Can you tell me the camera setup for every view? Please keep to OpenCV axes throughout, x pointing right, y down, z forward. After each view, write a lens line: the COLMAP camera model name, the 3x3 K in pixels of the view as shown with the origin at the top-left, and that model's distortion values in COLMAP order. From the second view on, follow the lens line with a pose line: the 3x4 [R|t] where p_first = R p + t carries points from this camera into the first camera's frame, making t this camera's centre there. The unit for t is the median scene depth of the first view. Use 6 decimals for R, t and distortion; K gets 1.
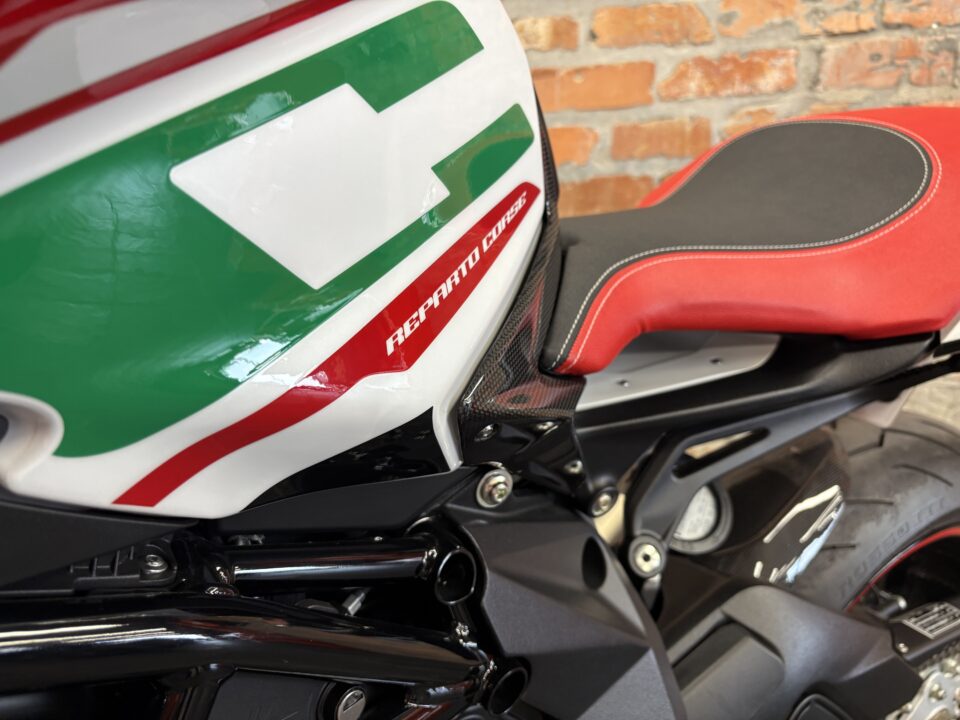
lens RADIAL K [[729.5, 0, 477.2], [0, 729.5, 359.6], [0, 0, 1]] dist [0.049840, -0.069671]
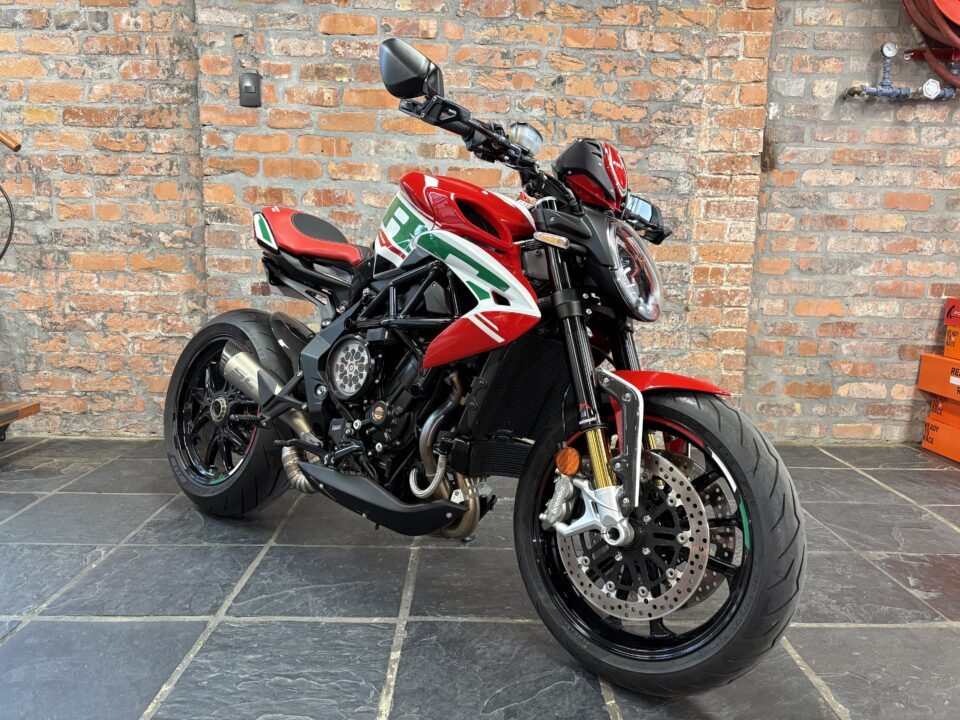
lens RADIAL K [[725.6, 0, 483.1], [0, 725.6, 360.9], [0, 0, 1]] dist [0.003826, 0.031506]
pose [[0.954690, 0.007745, 0.297501, -0.529154], [-0.014796, 0.999660, 0.021458, 0.171770], [-0.297233, -0.024888, 0.954480, -1.288163]]
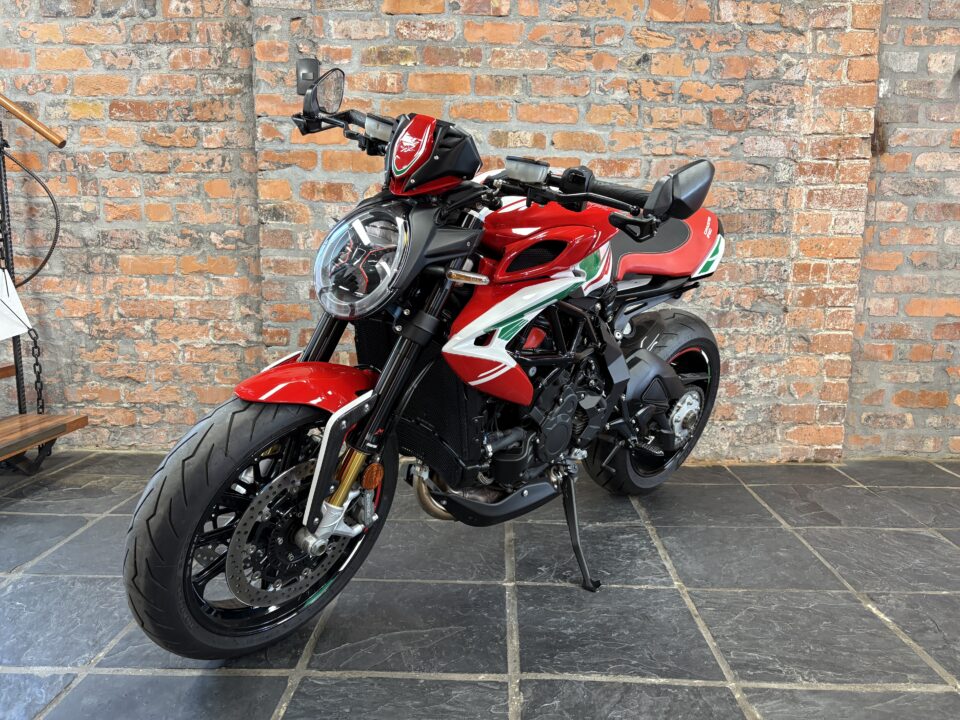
lens RADIAL K [[724.8, 0, 478.7], [0, 724.8, 362.6], [0, 0, 1]] dist [0.036010, -0.033820]
pose [[0.966680, 0.003541, 0.255963, -0.617926], [-0.008587, 0.999790, 0.018598, 0.166223], [-0.255843, -0.020176, 0.966508, -1.049965]]
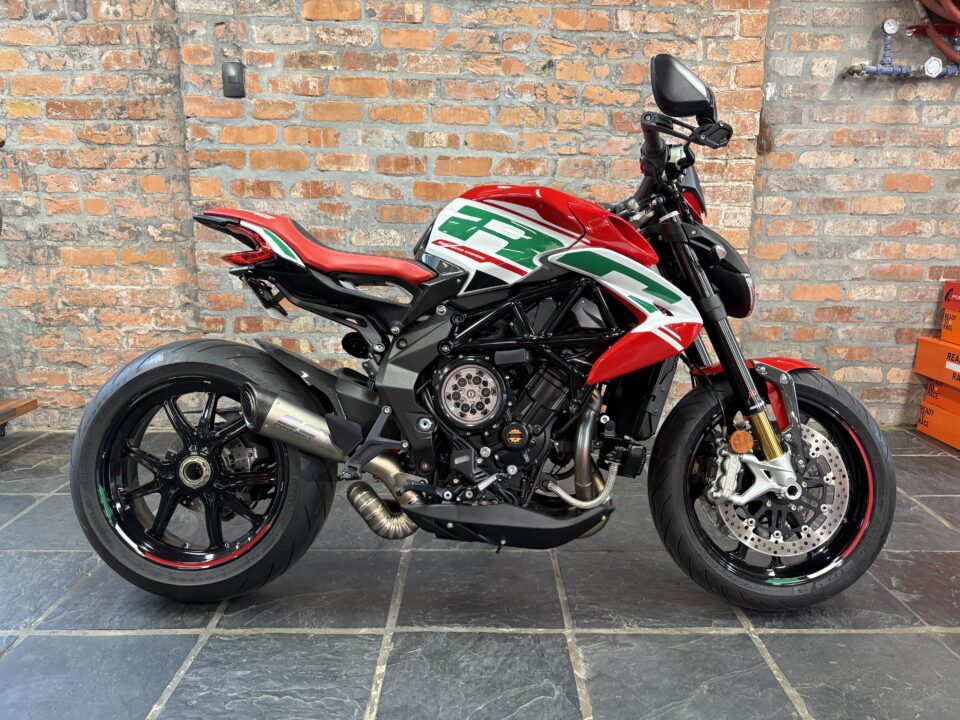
lens RADIAL K [[724.8, 0, 483.9], [0, 724.8, 364.1], [0, 0, 1]] dist [0.016910, 0.005770]
pose [[0.957338, -0.022035, 0.288128, -0.480793], [-0.001175, 0.996783, 0.080134, 0.067460], [-0.288967, -0.077054, 0.954233, -1.296245]]
